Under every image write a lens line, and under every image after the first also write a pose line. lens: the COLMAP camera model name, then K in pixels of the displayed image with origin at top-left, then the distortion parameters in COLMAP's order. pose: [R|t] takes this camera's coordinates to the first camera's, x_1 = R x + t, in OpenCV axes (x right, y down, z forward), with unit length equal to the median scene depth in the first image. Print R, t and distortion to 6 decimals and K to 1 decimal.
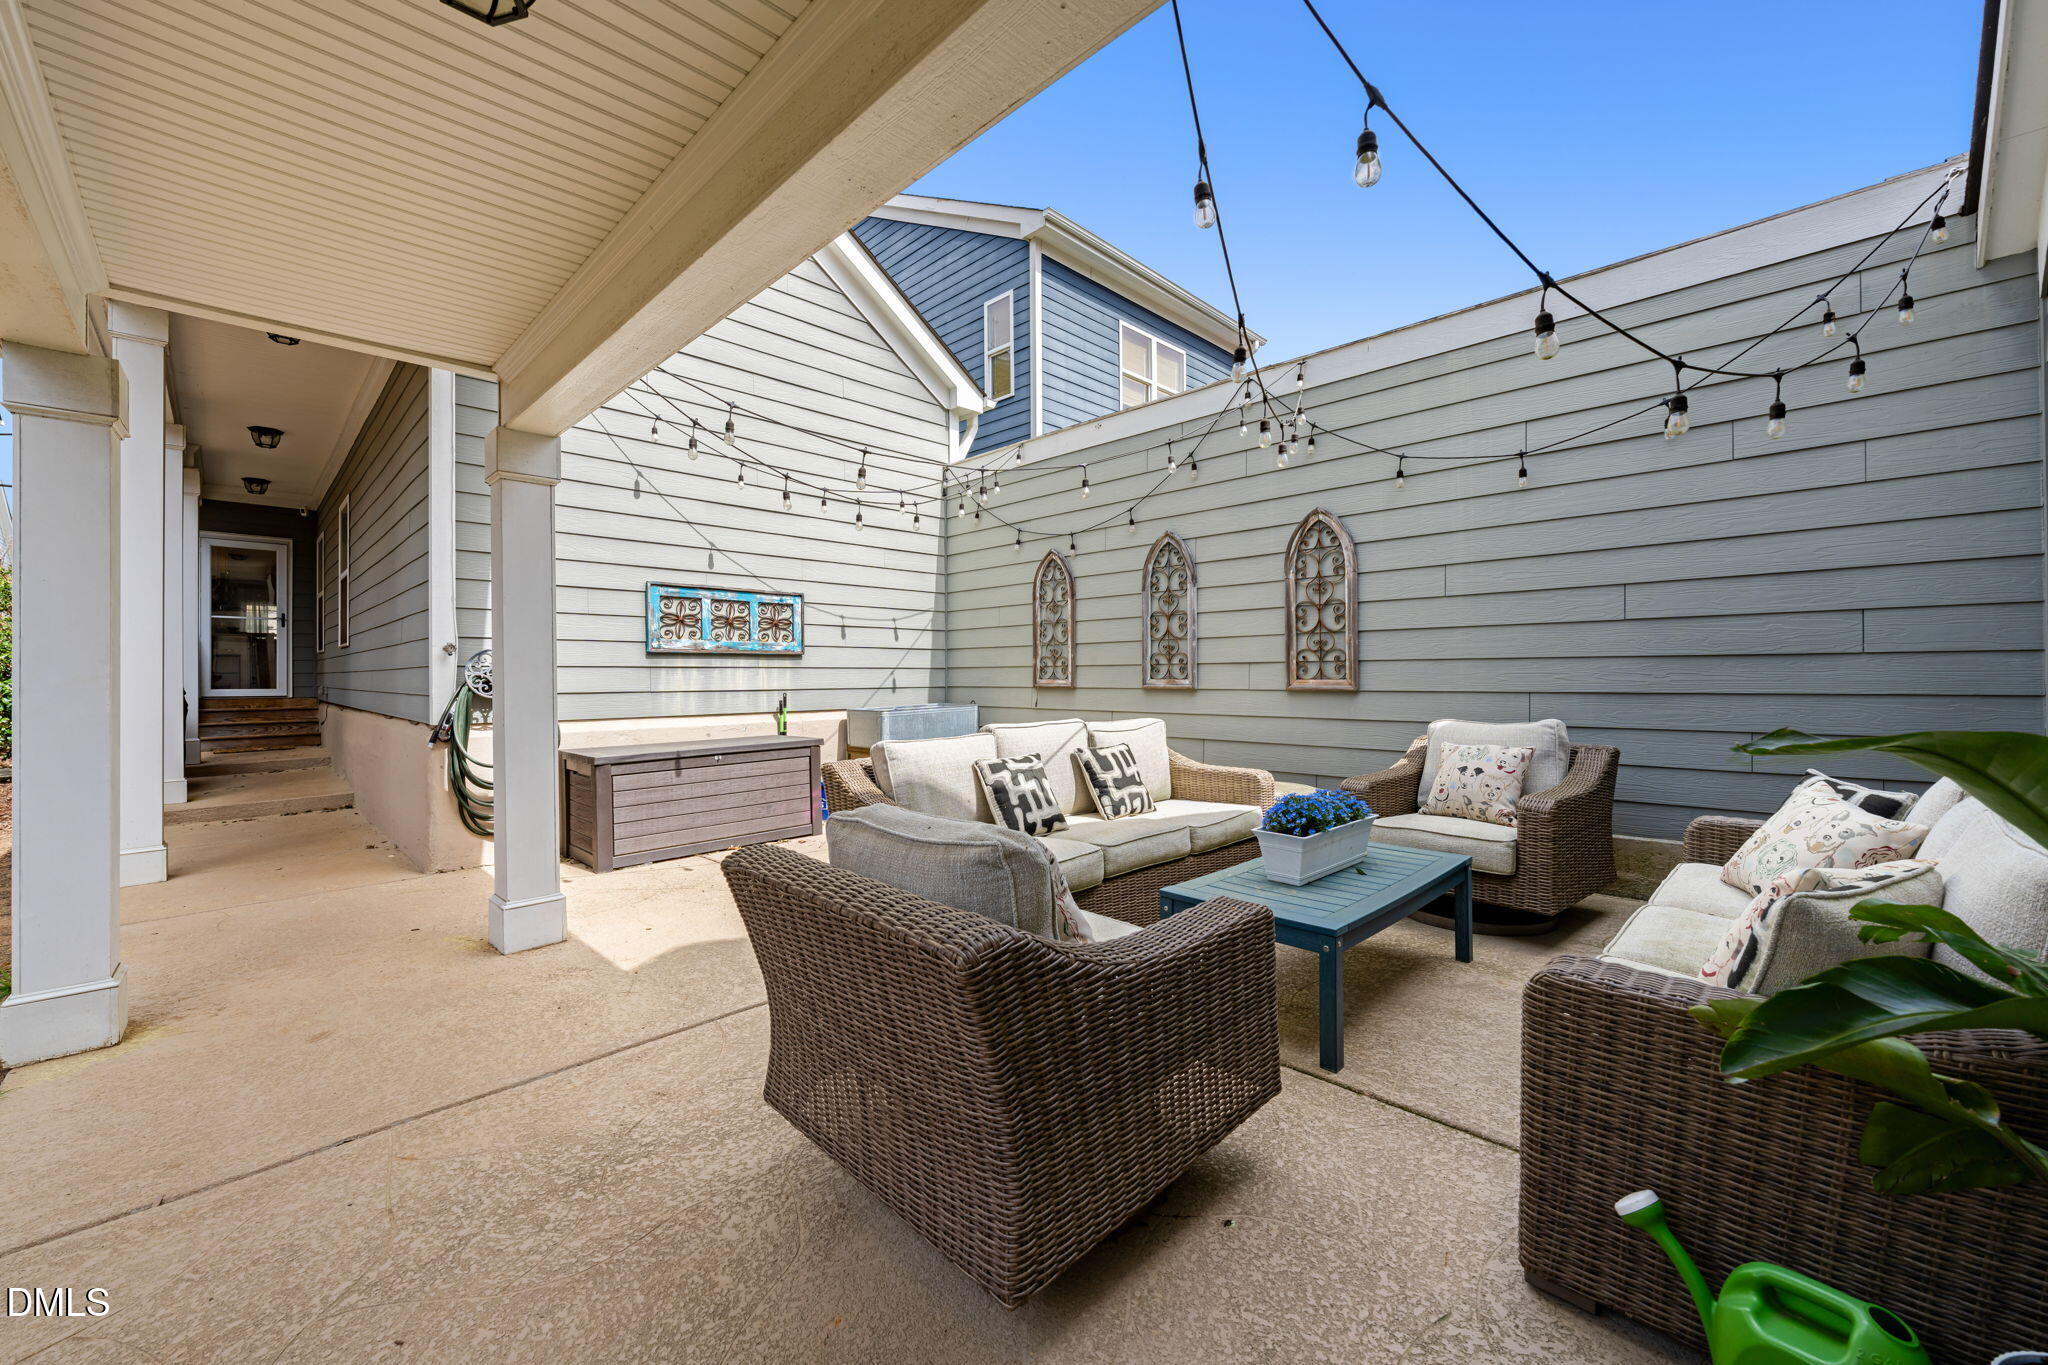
lens RADIAL K [[828.5, 0, 1024.3], [0, 828.5, 672.6], [0, 0, 1]] dist [-0.001281, 0.000068]
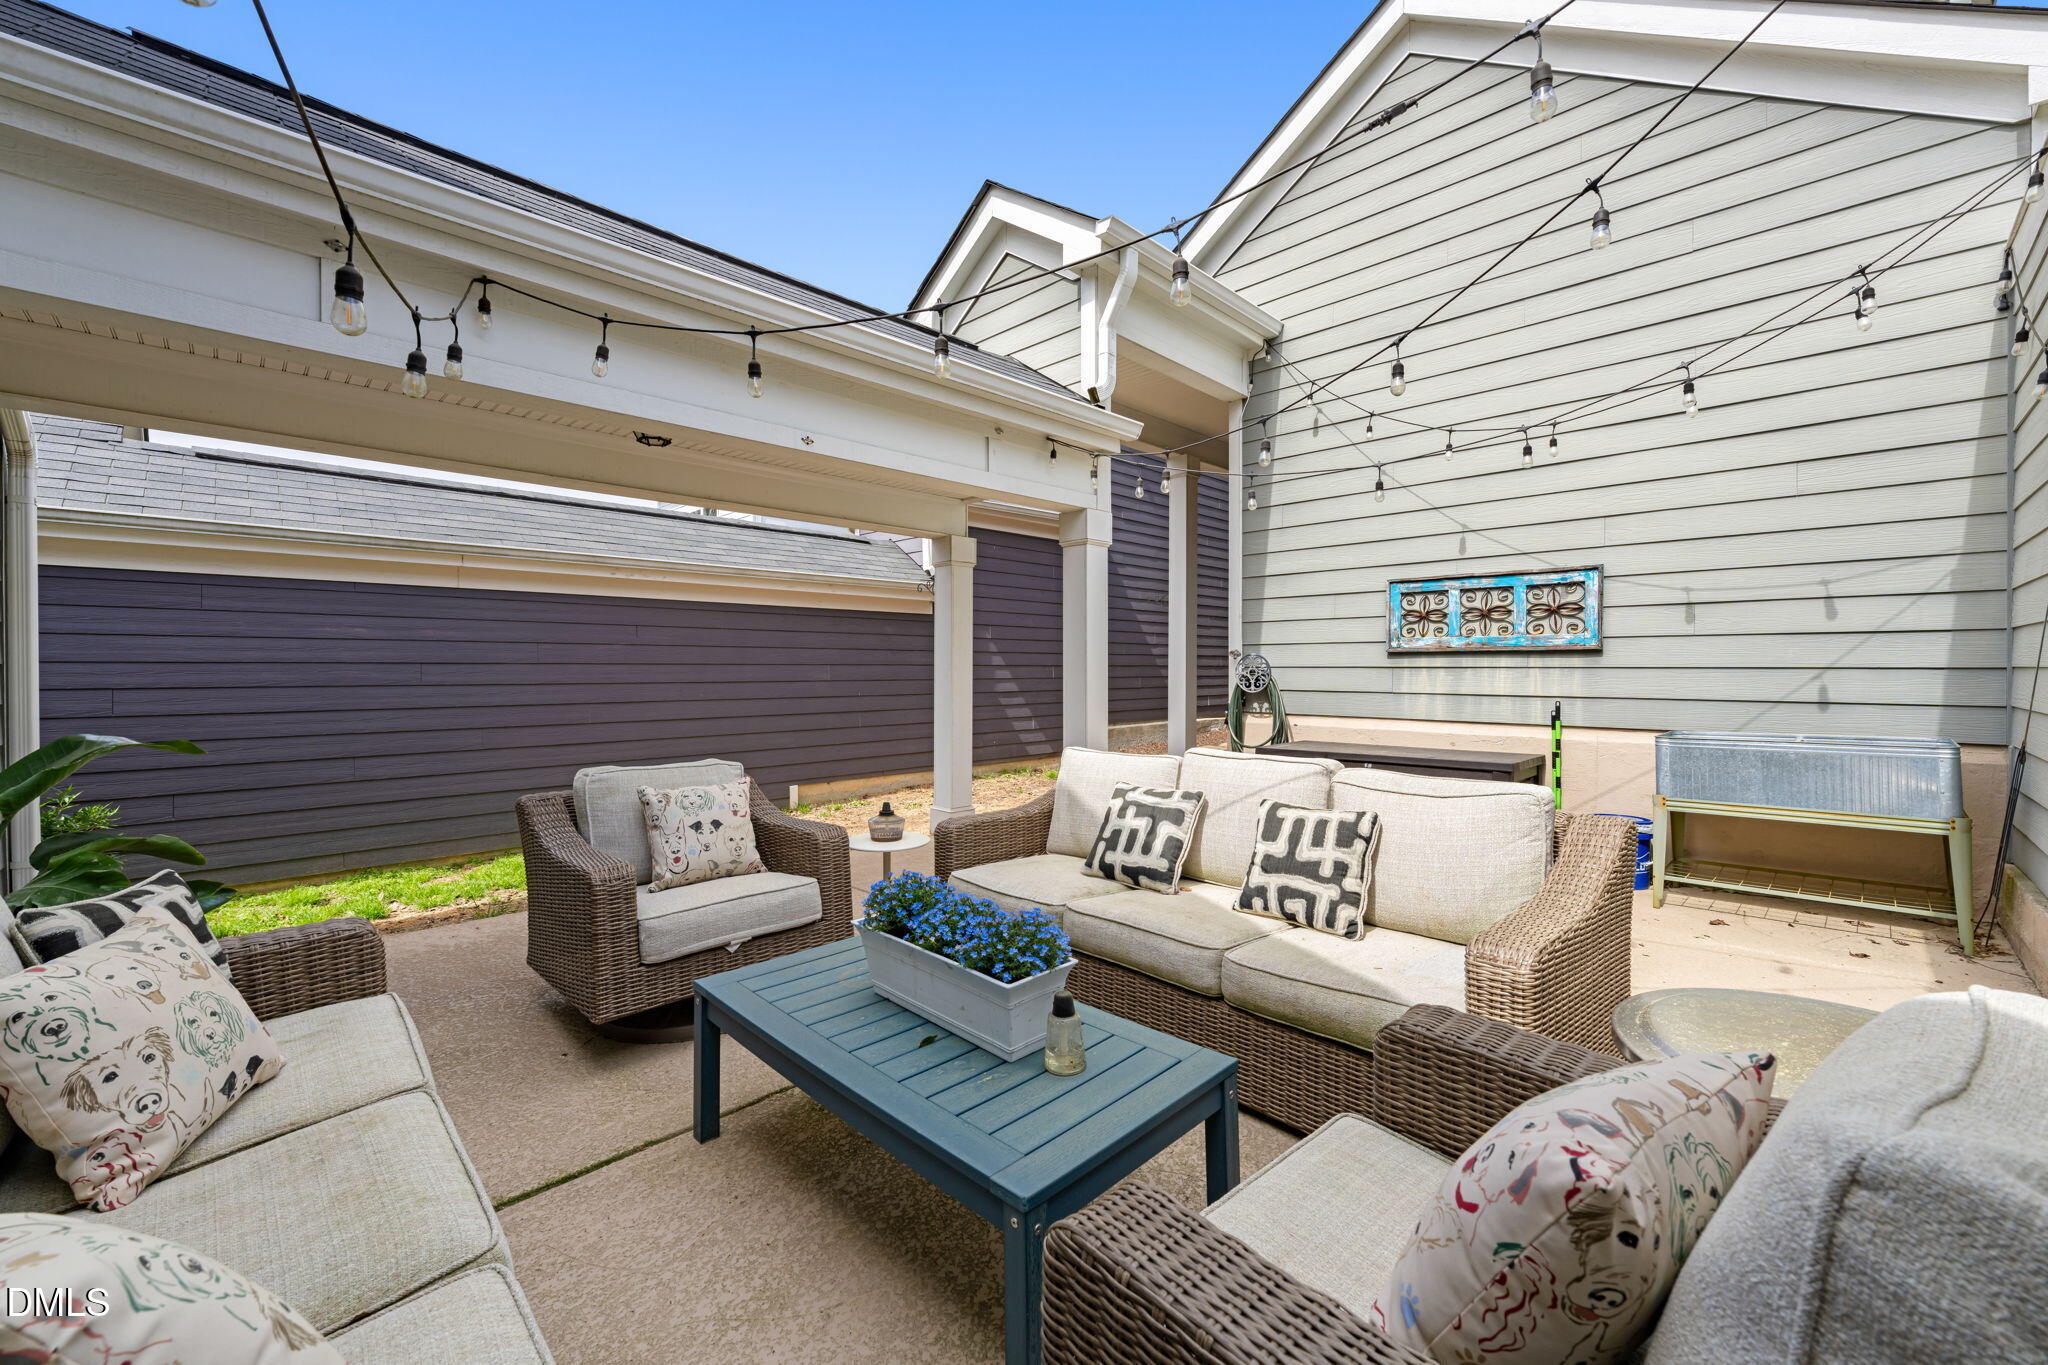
lens RADIAL K [[828.5, 0, 1024.3], [0, 828.5, 672.6], [0, 0, 1]] dist [-0.001281, 0.000068]
pose [[-0.033357, 0.013920, -0.999347, 0.508462], [0.004804, 0.999894, 0.013767, -0.014949], [0.999432, -0.004341, -0.033420, 0.564192]]
